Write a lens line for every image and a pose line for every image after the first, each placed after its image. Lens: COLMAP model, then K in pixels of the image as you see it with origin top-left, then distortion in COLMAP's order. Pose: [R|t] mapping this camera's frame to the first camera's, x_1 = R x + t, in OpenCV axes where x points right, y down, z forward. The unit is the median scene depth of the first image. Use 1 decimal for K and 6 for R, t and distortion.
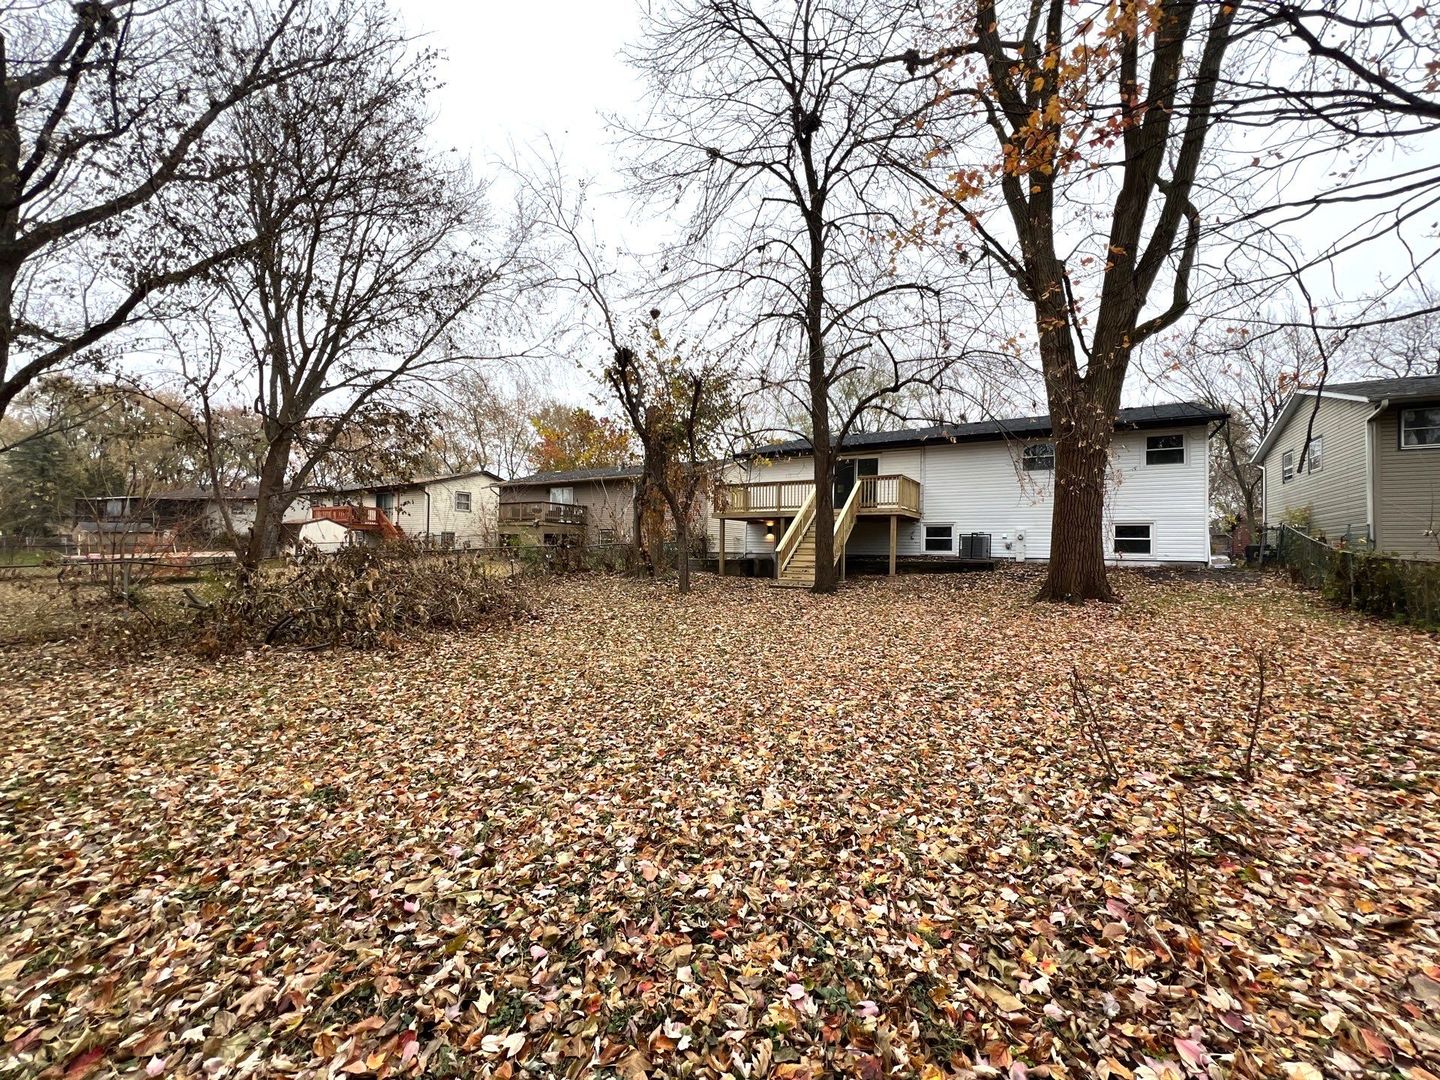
lens RADIAL K [[573.9, 0, 722.4], [0, 573.9, 543.5], [0, 0, 1]] dist [-0.001224, 0.000211]
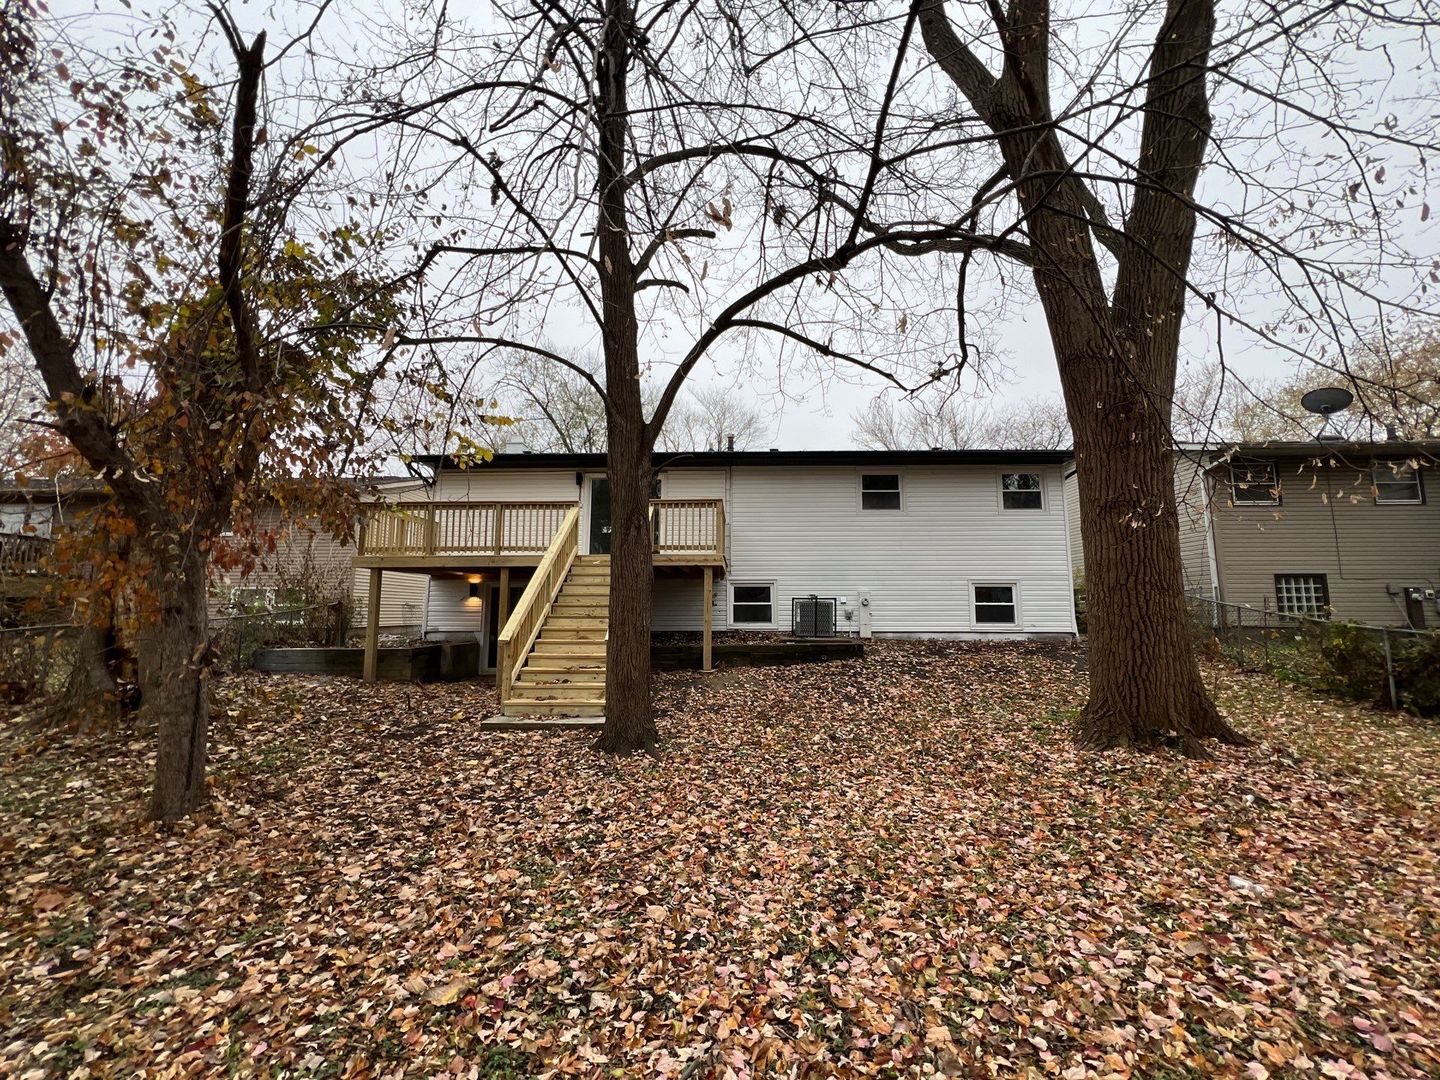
lens RADIAL K [[573.9, 0, 722.4], [0, 573.9, 543.5], [0, 0, 1]] dist [-0.001224, 0.000211]
pose [[0.871508, 0.042459, 0.488540, 0.020588], [0.007940, 0.994892, -0.100629, -0.012707], [-0.490317, 0.091578, 0.866719, 0.452967]]
